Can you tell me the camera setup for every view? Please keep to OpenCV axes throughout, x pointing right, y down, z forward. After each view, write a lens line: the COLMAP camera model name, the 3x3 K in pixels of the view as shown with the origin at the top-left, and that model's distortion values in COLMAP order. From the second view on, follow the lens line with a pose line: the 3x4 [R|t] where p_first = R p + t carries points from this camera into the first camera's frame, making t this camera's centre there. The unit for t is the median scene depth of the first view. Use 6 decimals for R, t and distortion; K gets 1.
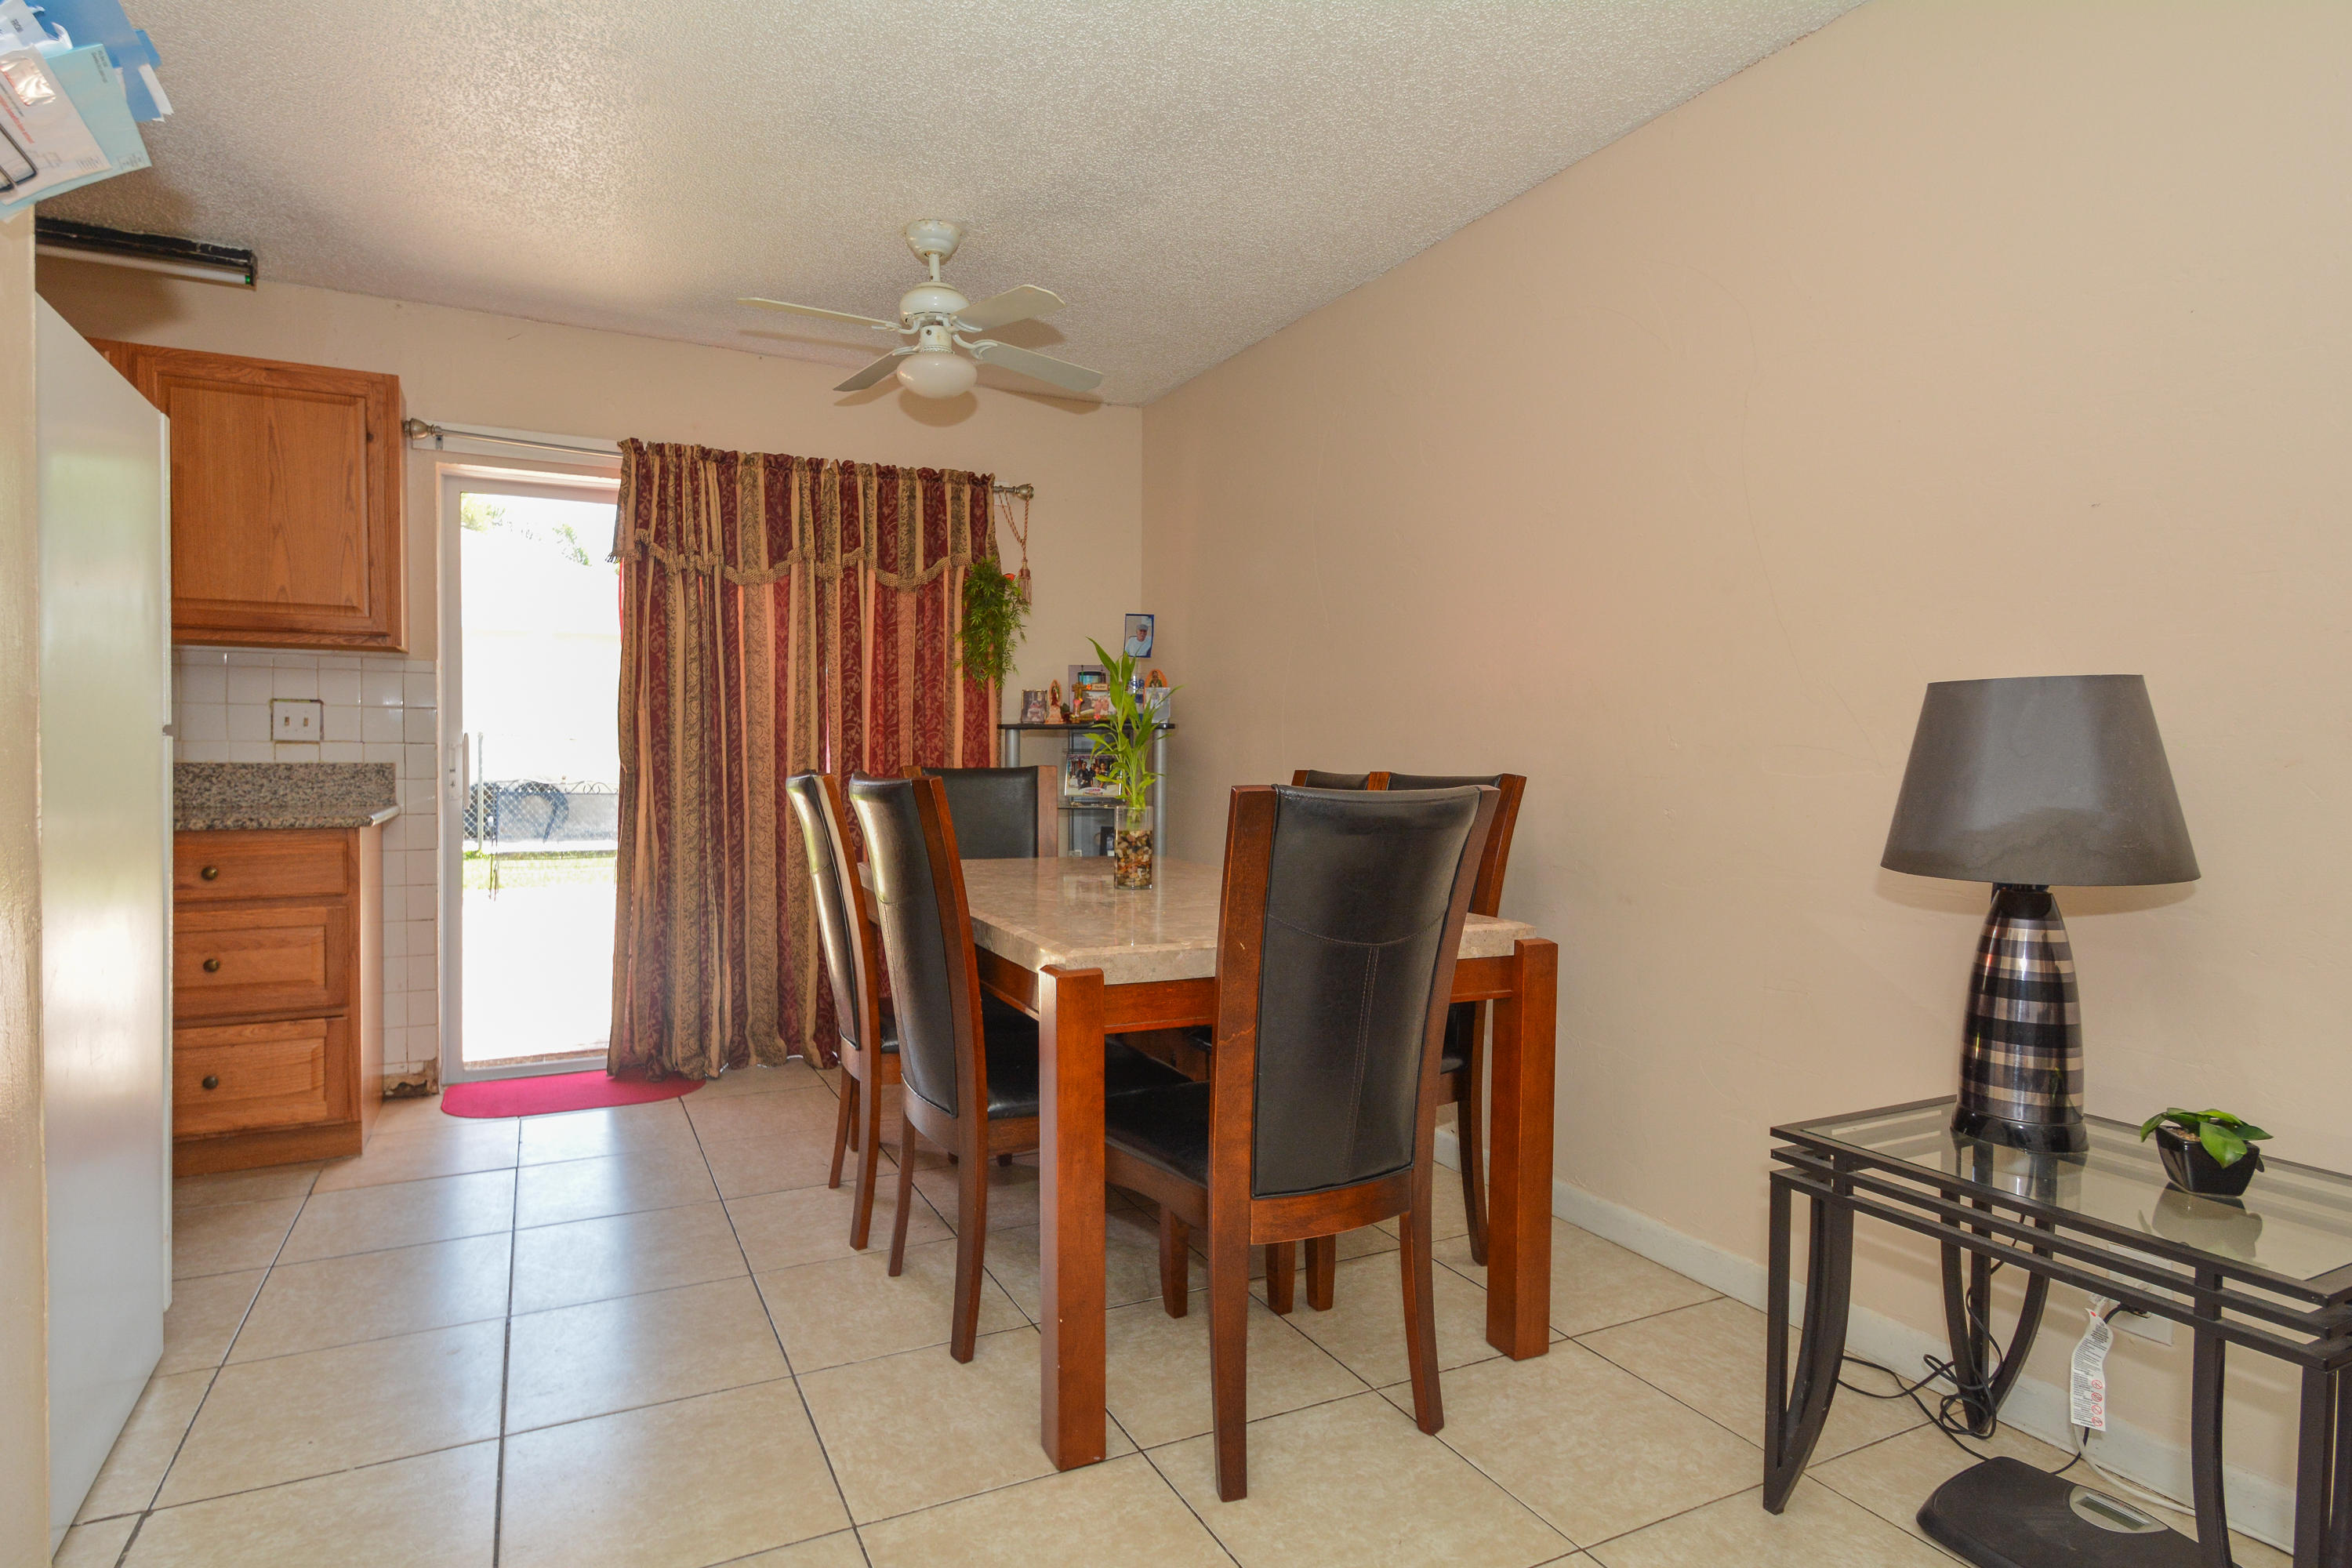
lens RADIAL K [[1150.7, 0, 1177.2], [0, 1150.7, 782.3], [0, 0, 1]] dist [0.002349, 0.000065]
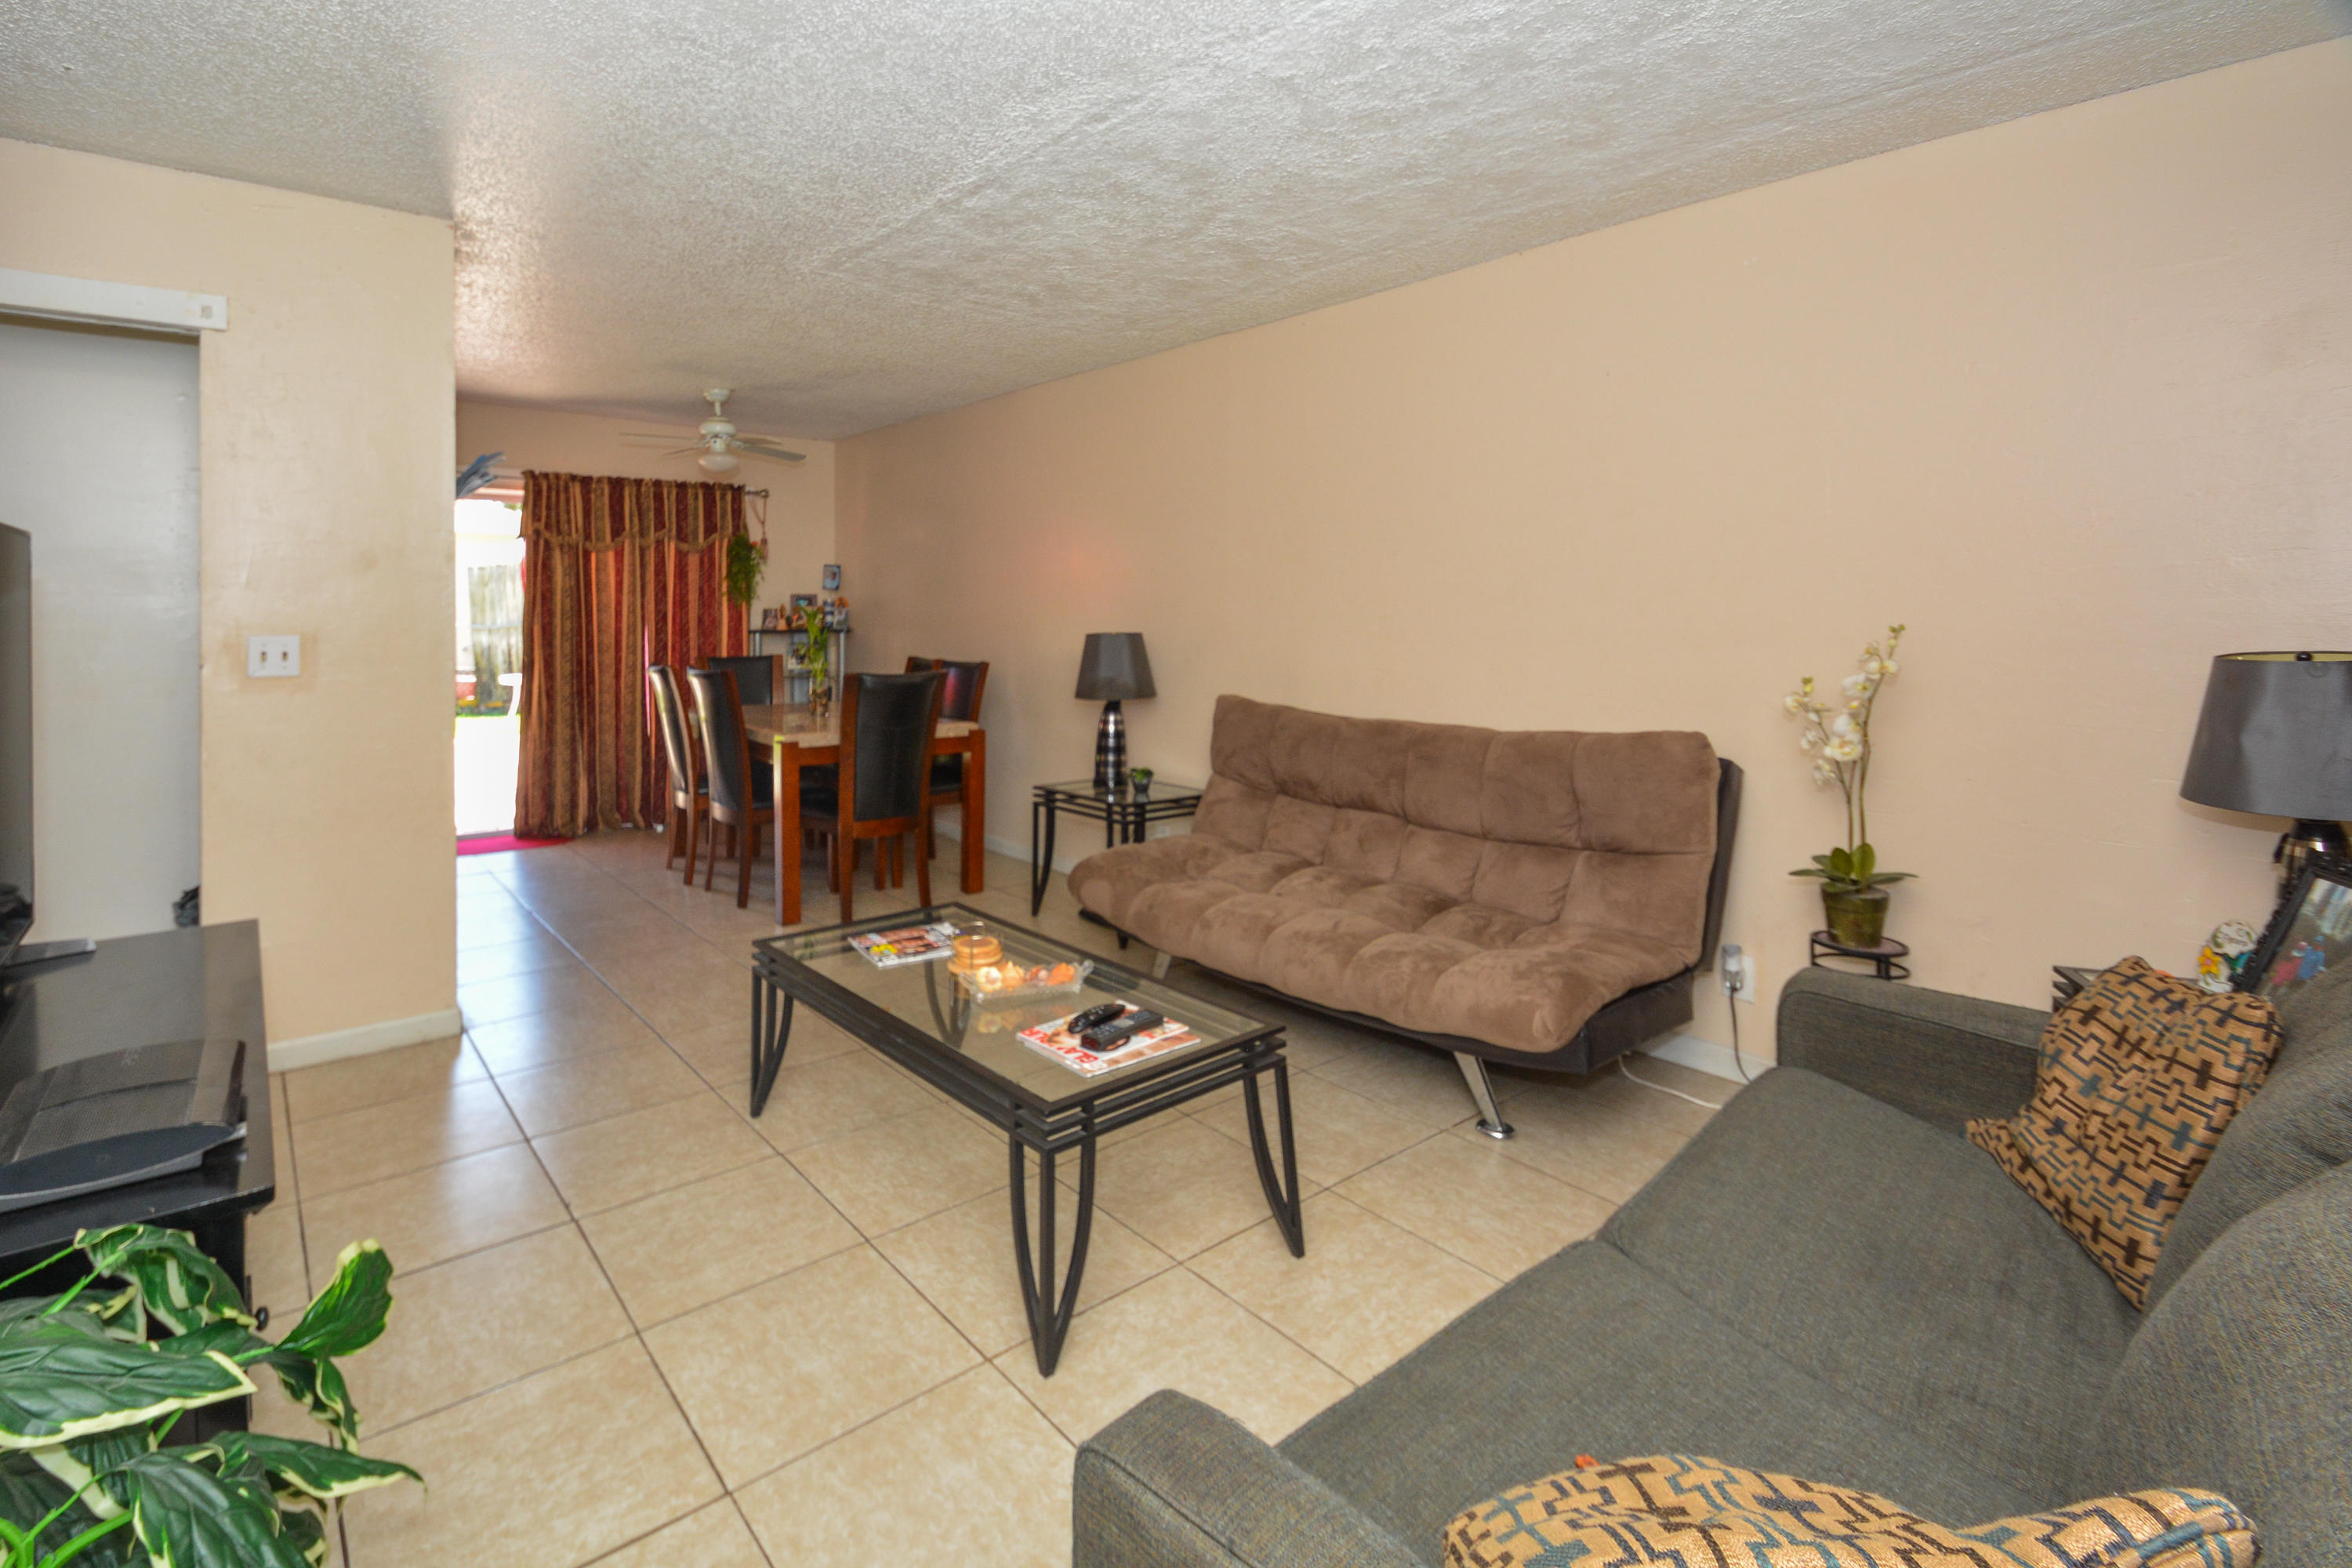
lens RADIAL K [[1012.9, 0, 1091.8], [0, 1012.9, 623.6], [0, 0, 1]] dist [-0.006302, 0.000553]
pose [[0.982776, -0.009176, 0.184572, 0.076040], [0.012400, 0.999790, -0.016321, -0.028559], [-0.184384, 0.018329, 0.982683, -0.635458]]
